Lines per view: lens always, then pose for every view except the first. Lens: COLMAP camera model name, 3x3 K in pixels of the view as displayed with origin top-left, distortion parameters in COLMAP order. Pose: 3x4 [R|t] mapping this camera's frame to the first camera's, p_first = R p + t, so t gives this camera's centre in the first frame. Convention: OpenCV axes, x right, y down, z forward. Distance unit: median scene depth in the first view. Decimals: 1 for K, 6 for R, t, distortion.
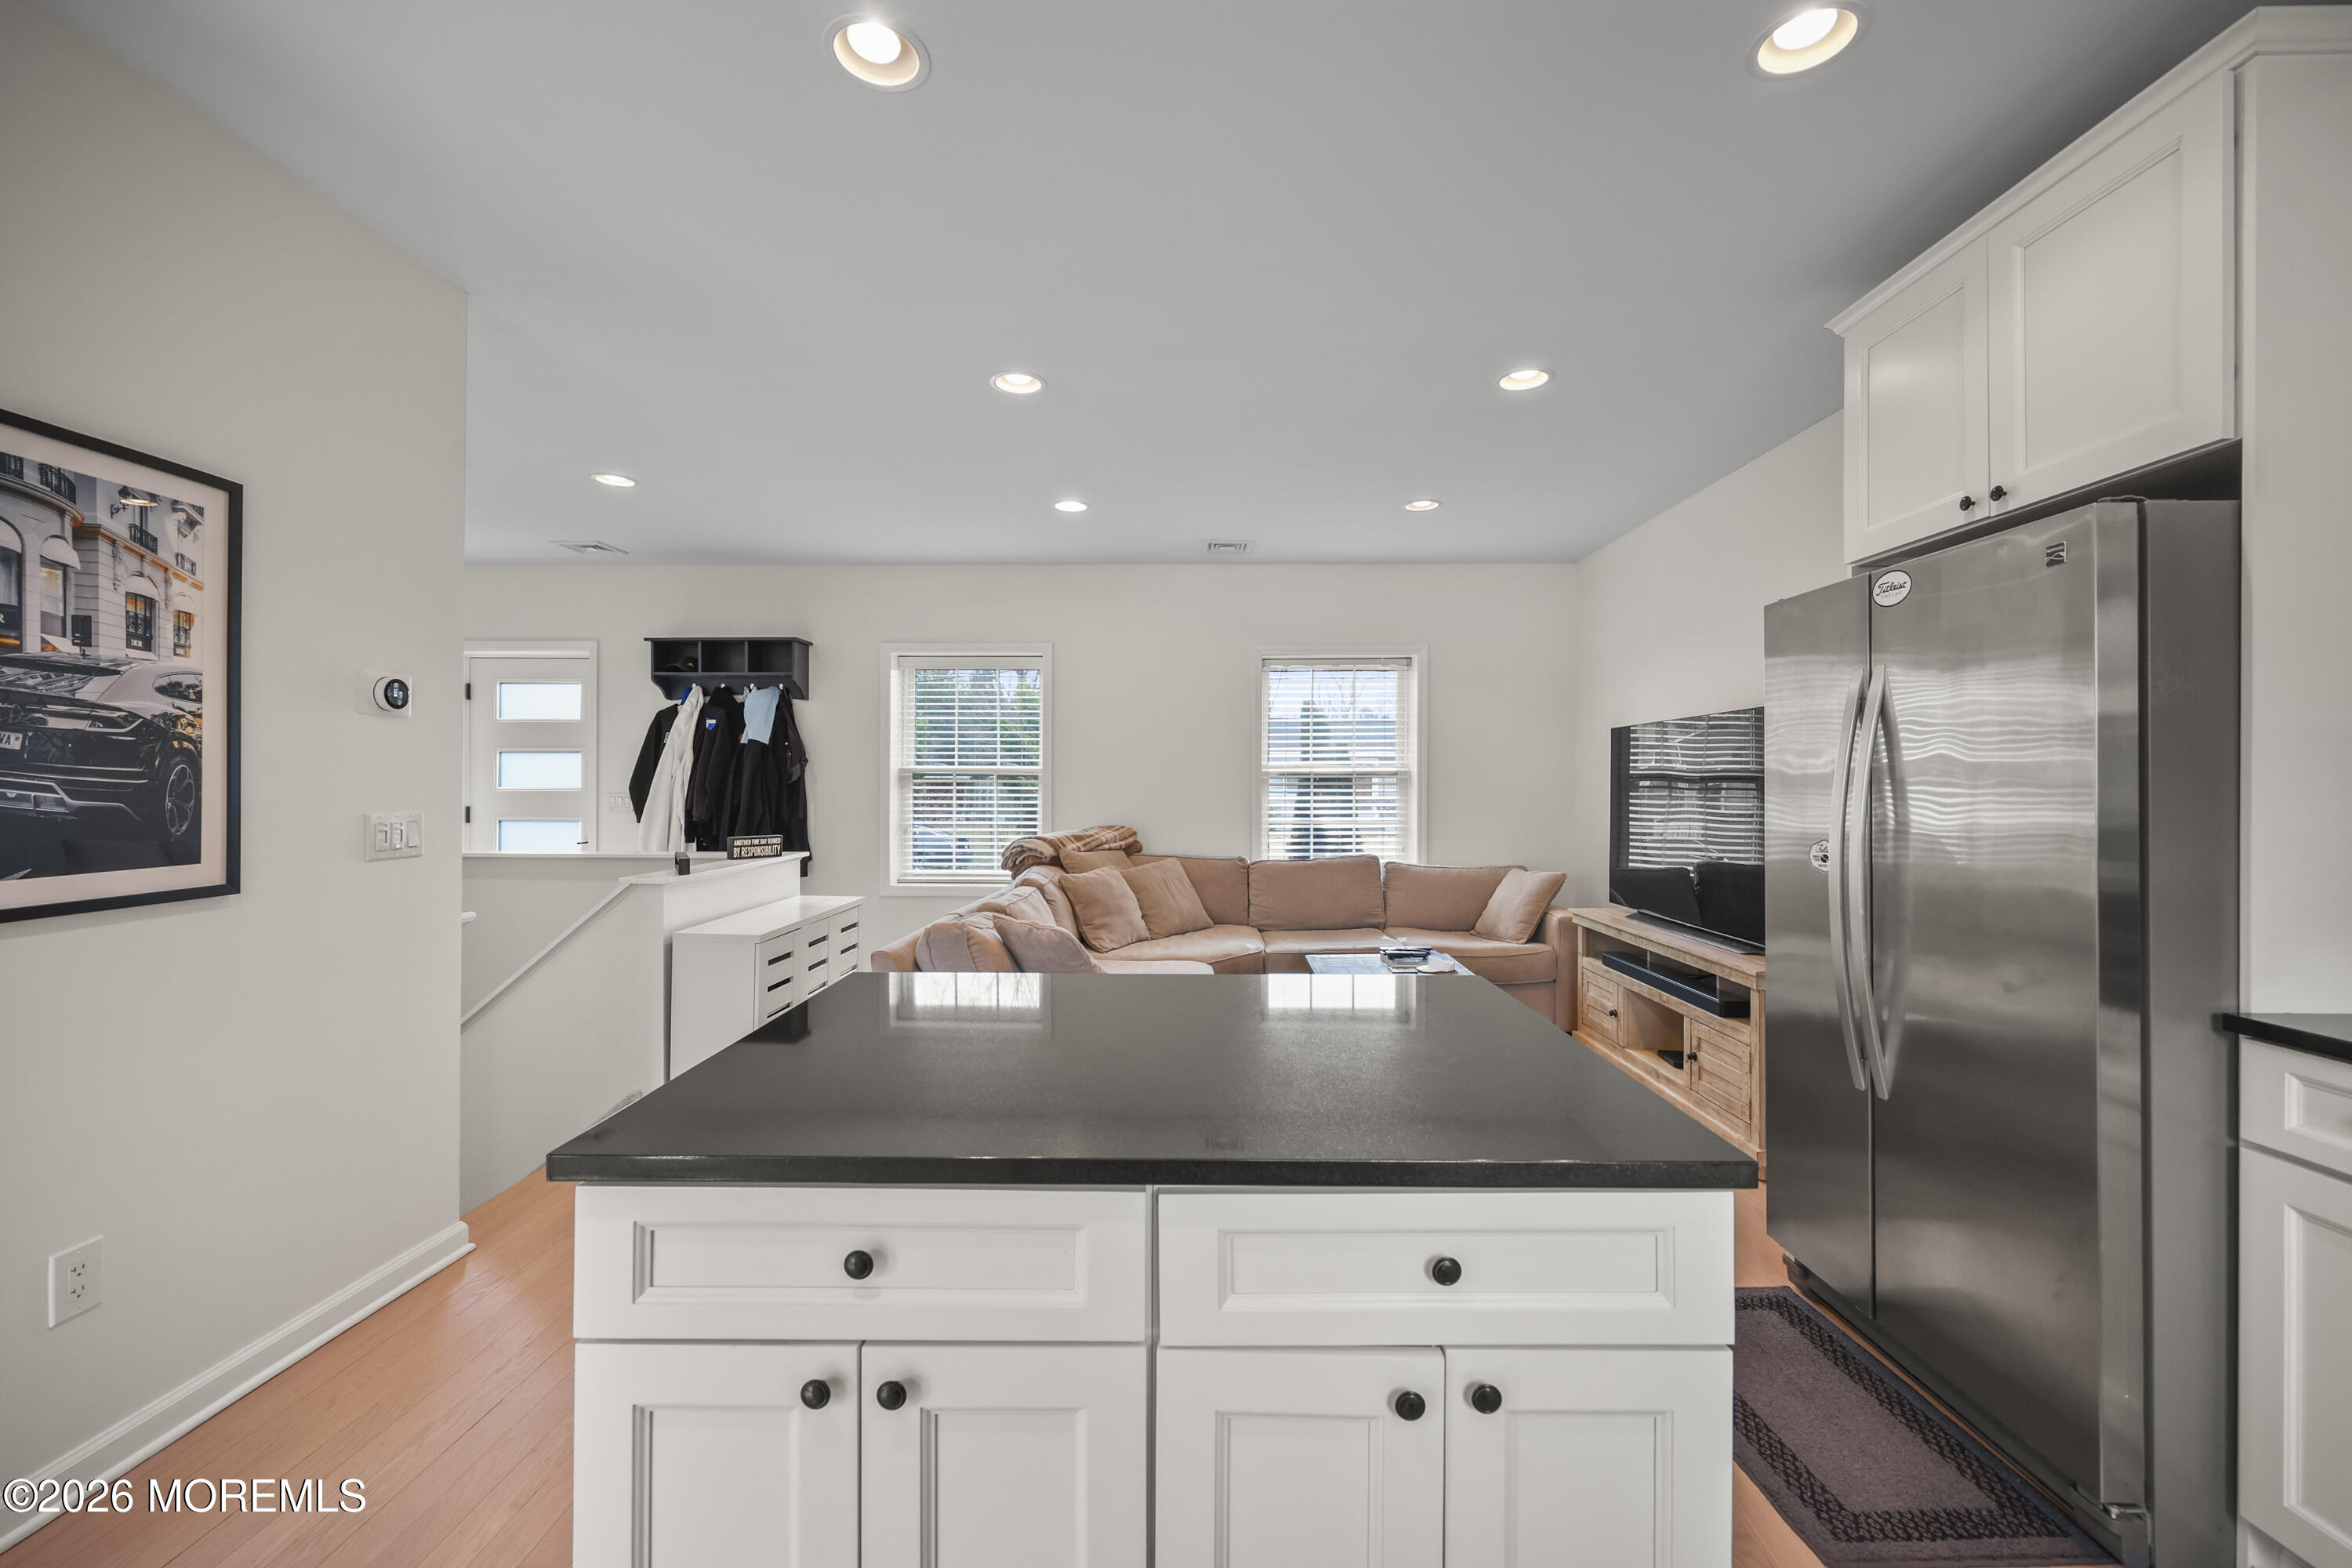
lens RADIAL K [[946.1, 0, 1176.8], [0, 946.1, 780.2], [0, 0, 1]] dist [-0.003632, 0.000149]
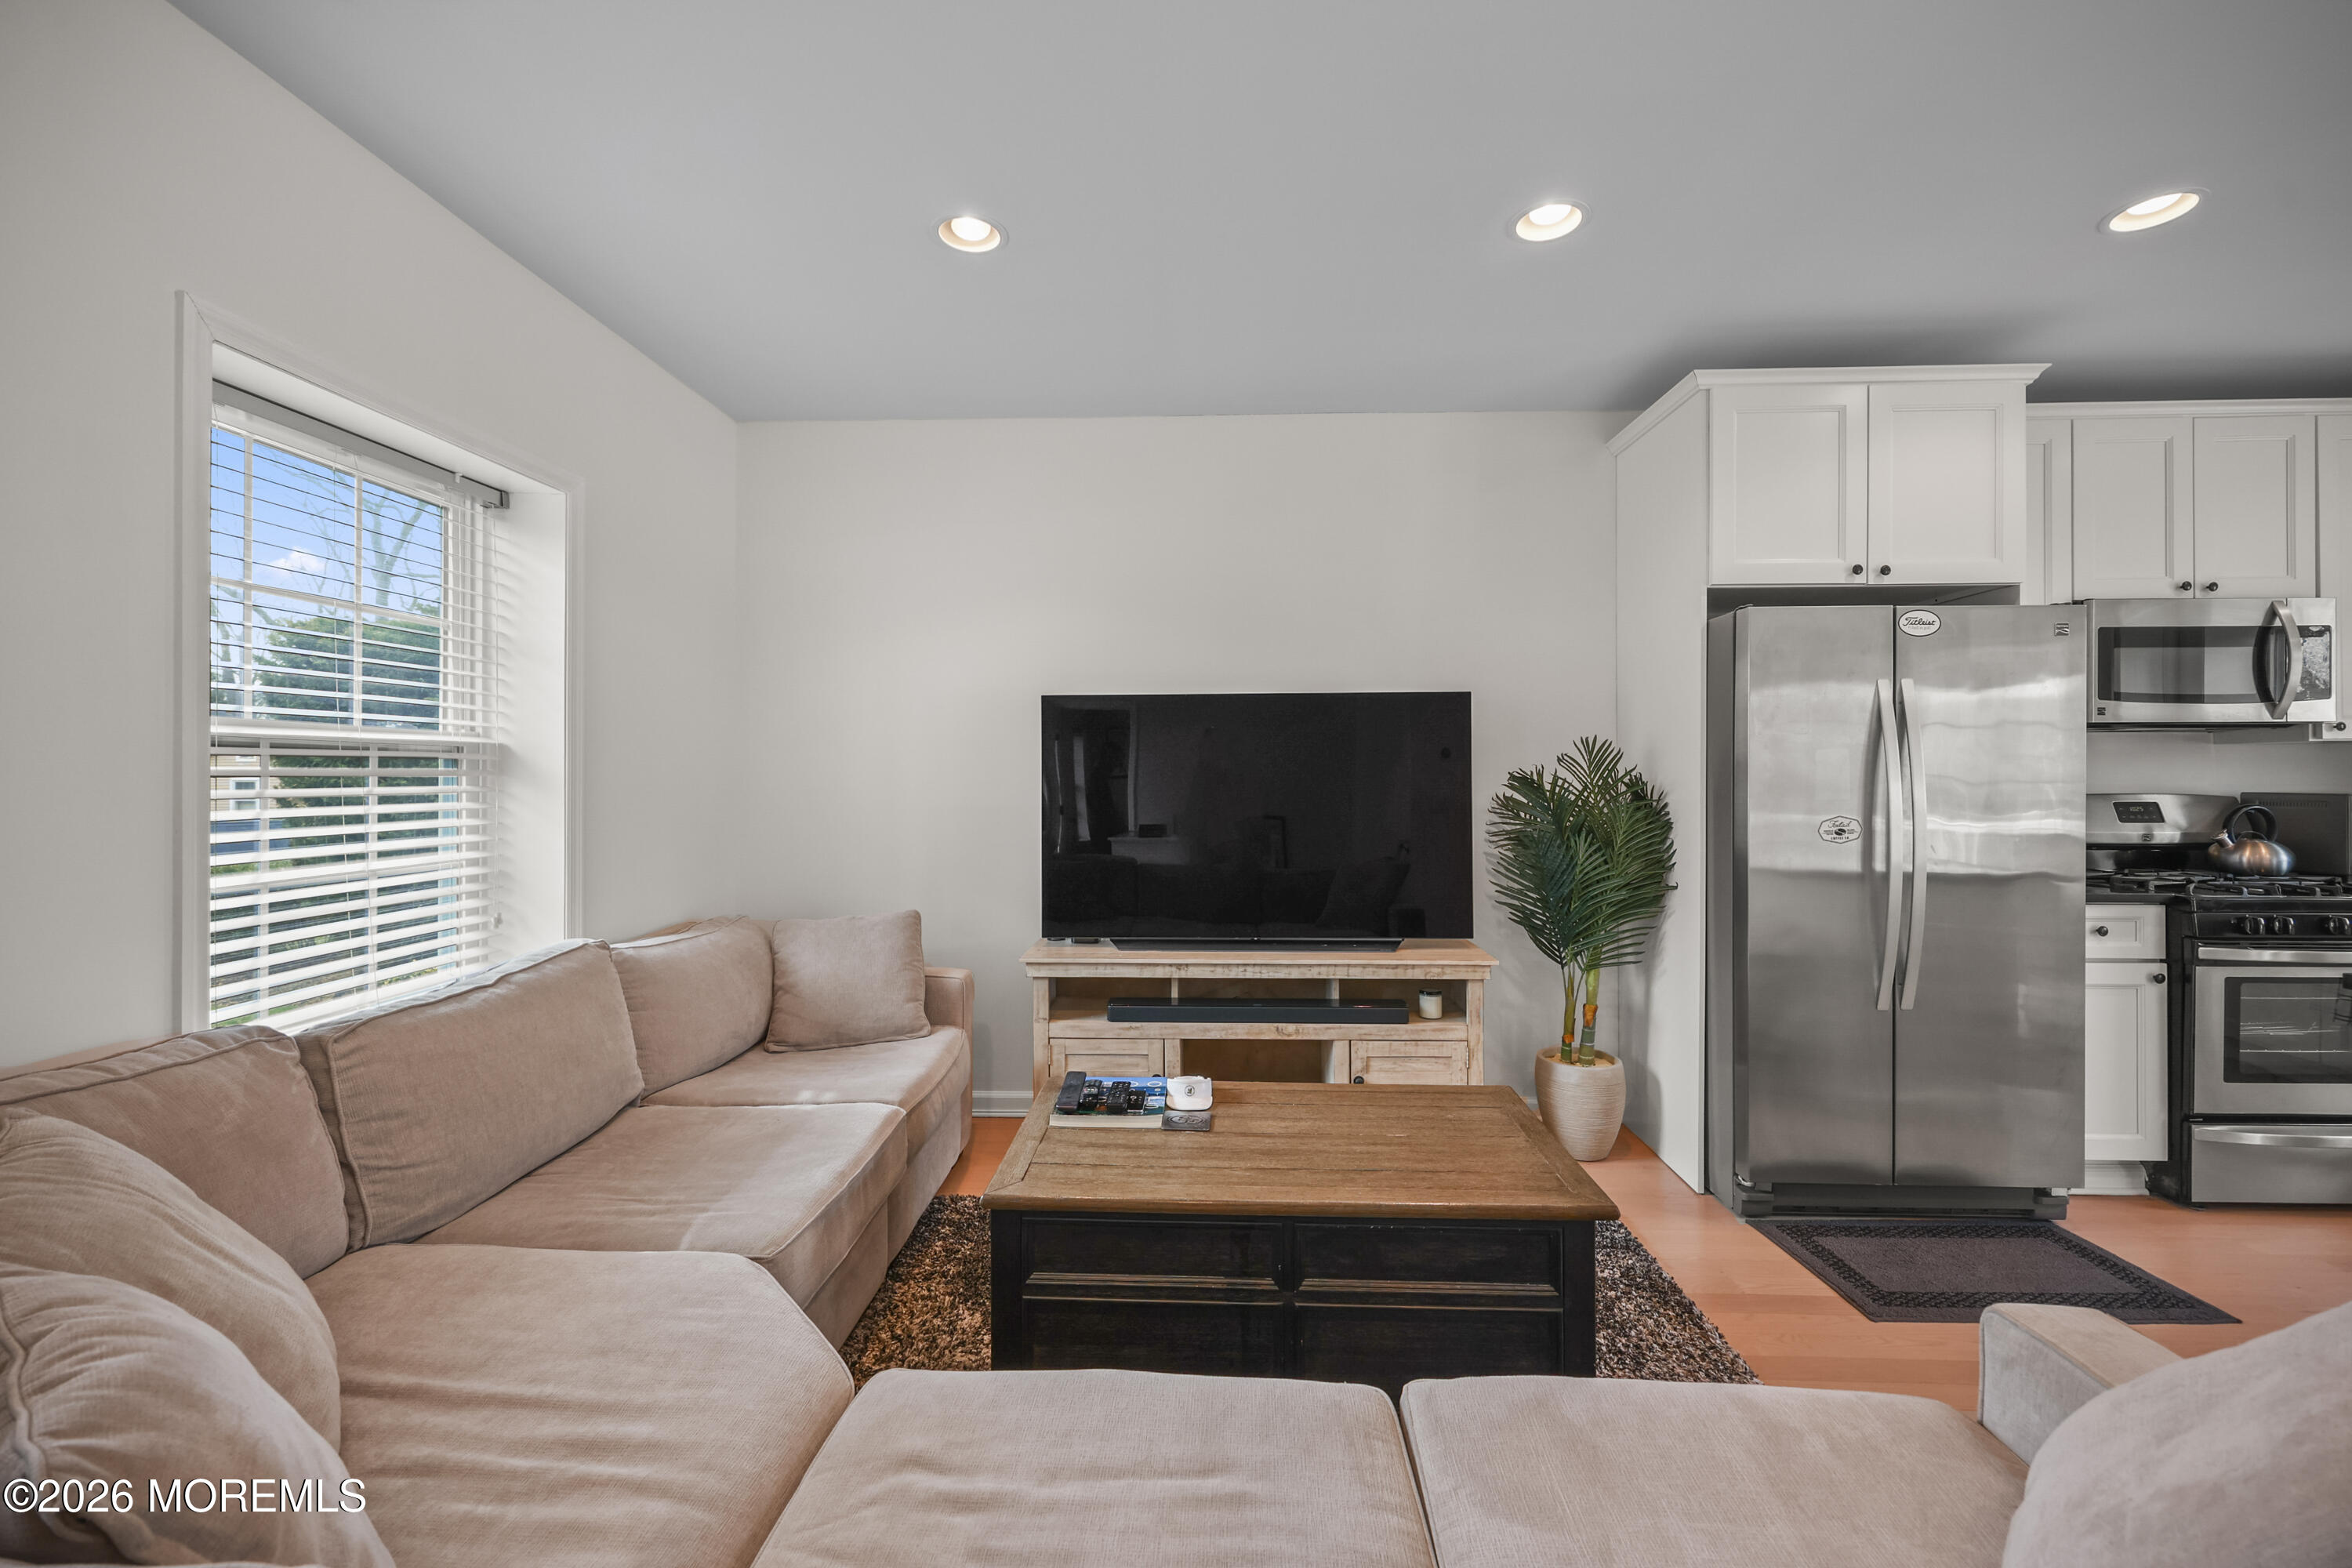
lens RADIAL K [[953.6, 0, 1177.4], [0, 953.6, 776.2], [0, 0, 1]] dist [0.000187, 0.000222]
pose [[0.014176, -0.001569, 0.999898, -0.239829], [-0.001772, 0.999997, 0.001594, 0.004945], [-0.999898, -0.001794, 0.014173, 0.807567]]
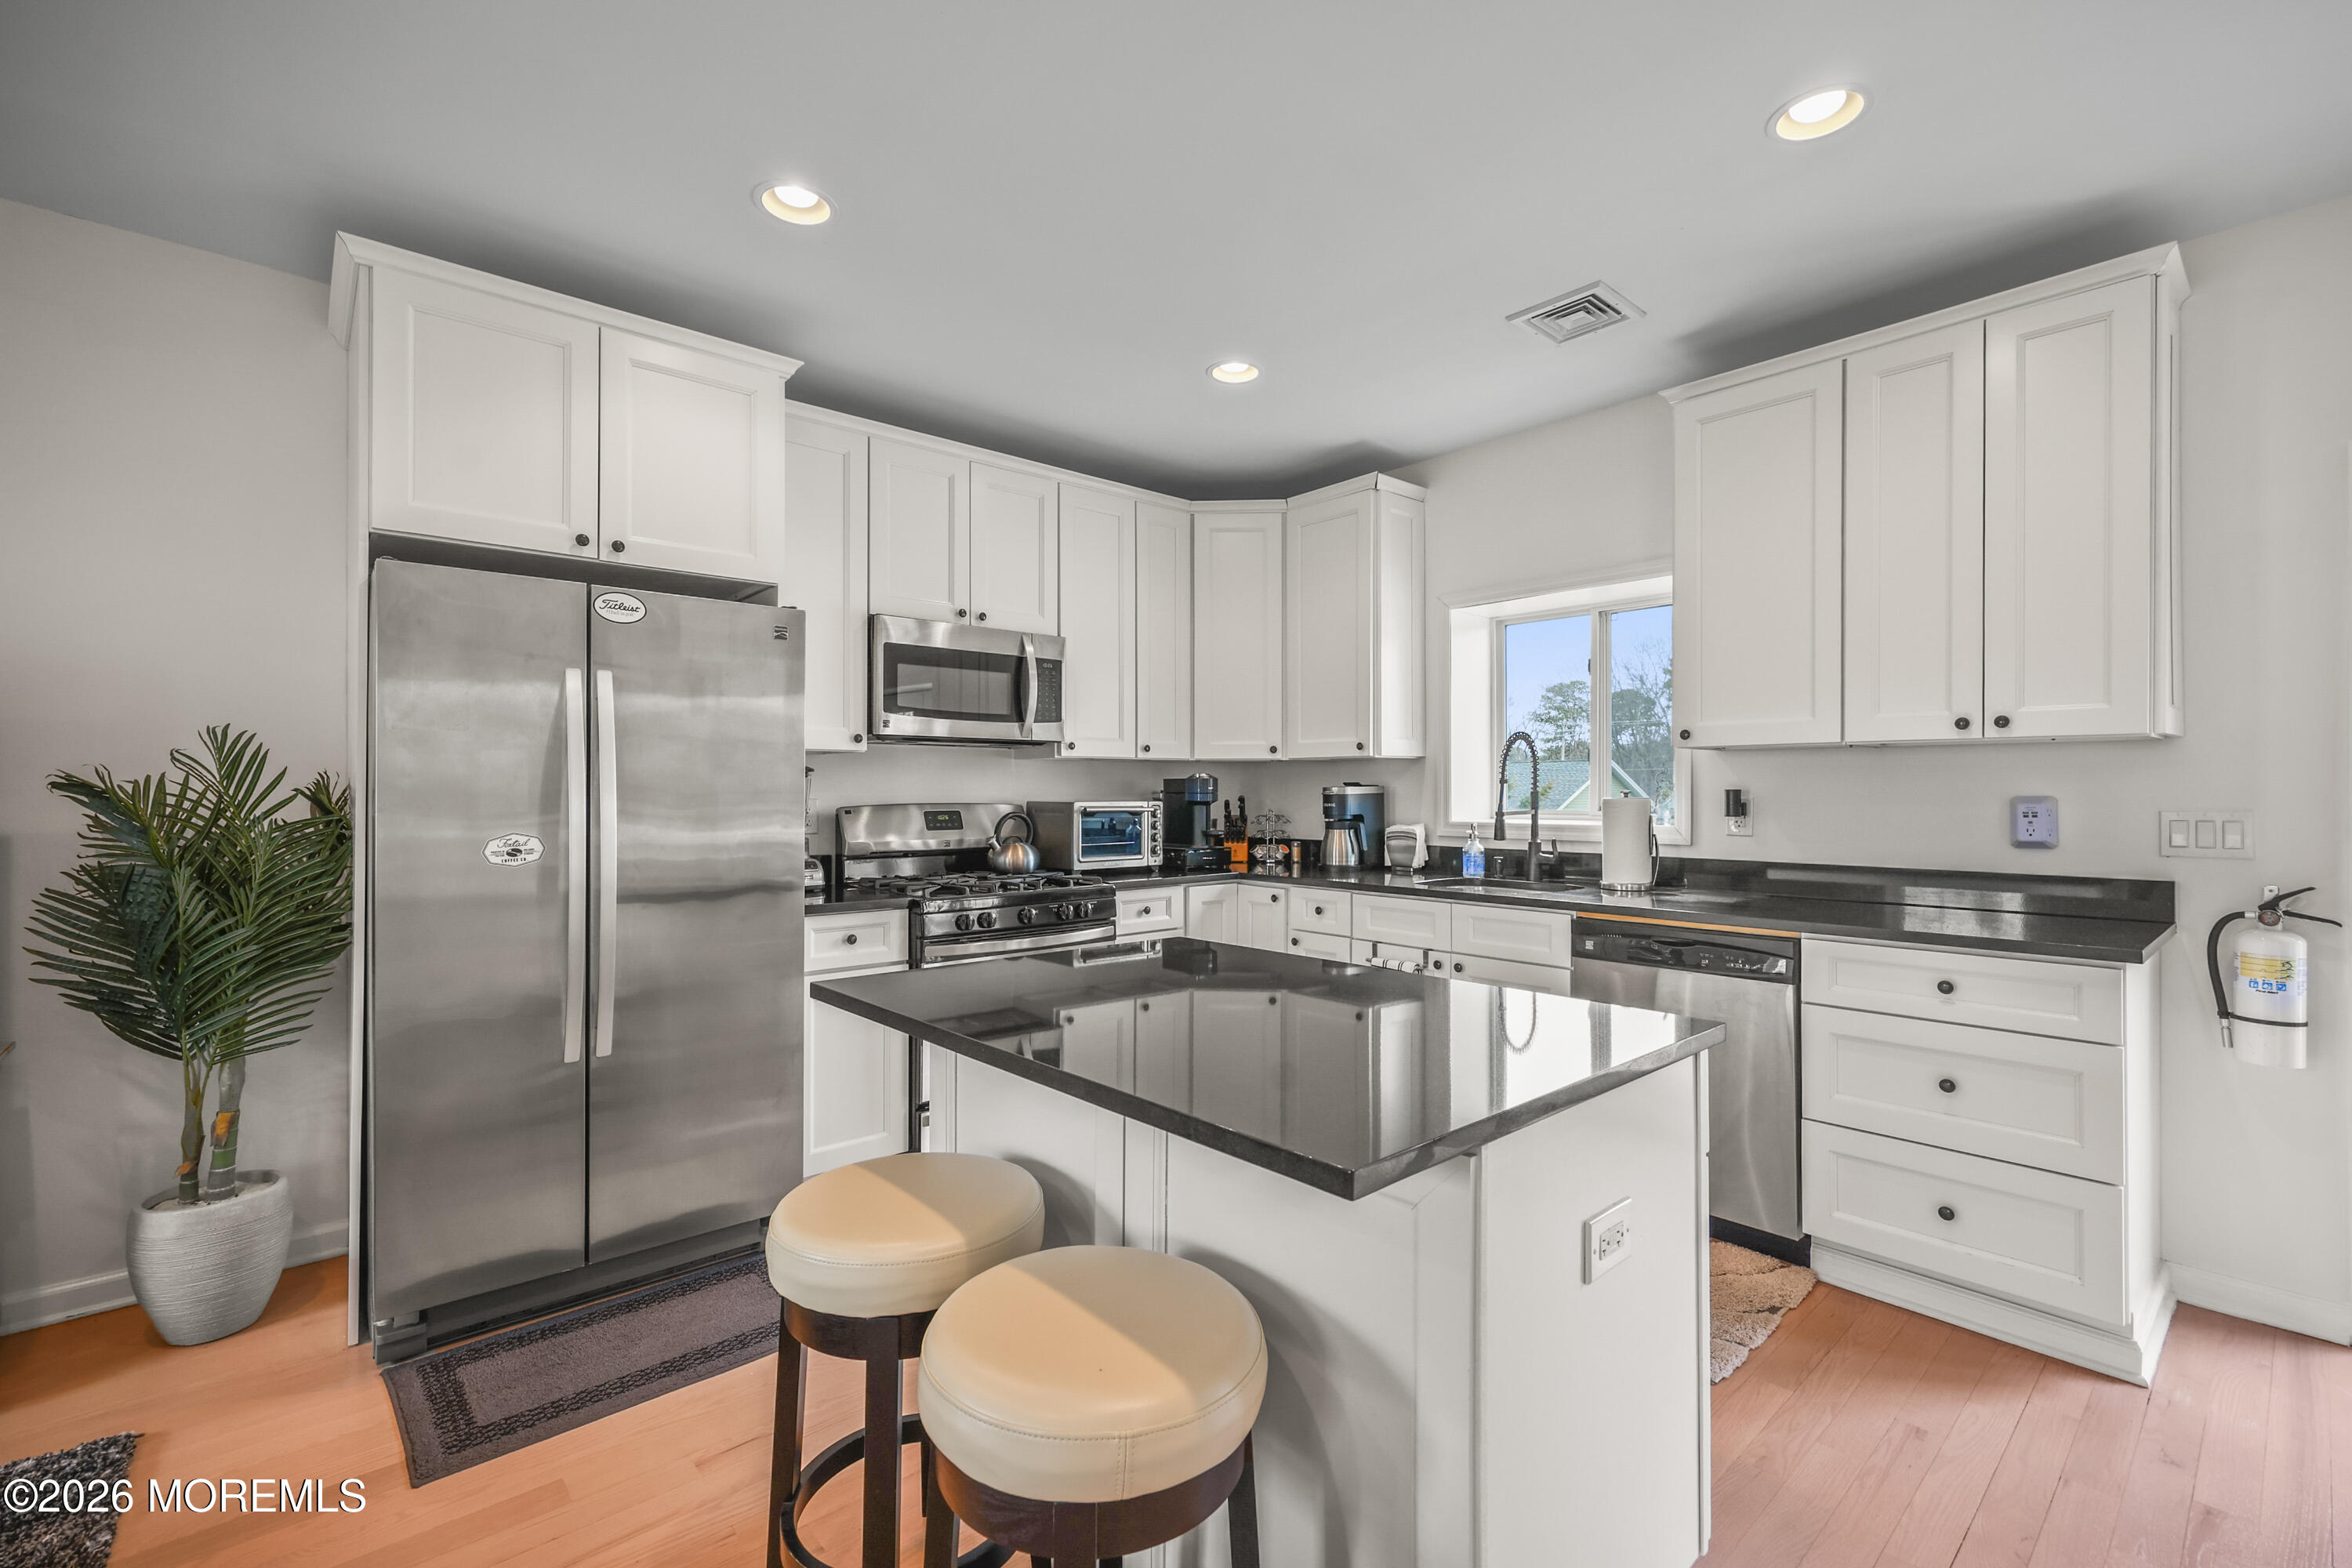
lens RADIAL K [[1012.8, 0, 1184.3], [0, 1012.8, 787.8], [0, 0, 1]] dist [0.000461, 0.000218]
pose [[-0.681325, -0.001061, 0.731980, -0.246820], [-0.004628, 0.999985, -0.002858, 0.006932], [-0.731966, -0.005334, -0.681320, 0.533214]]
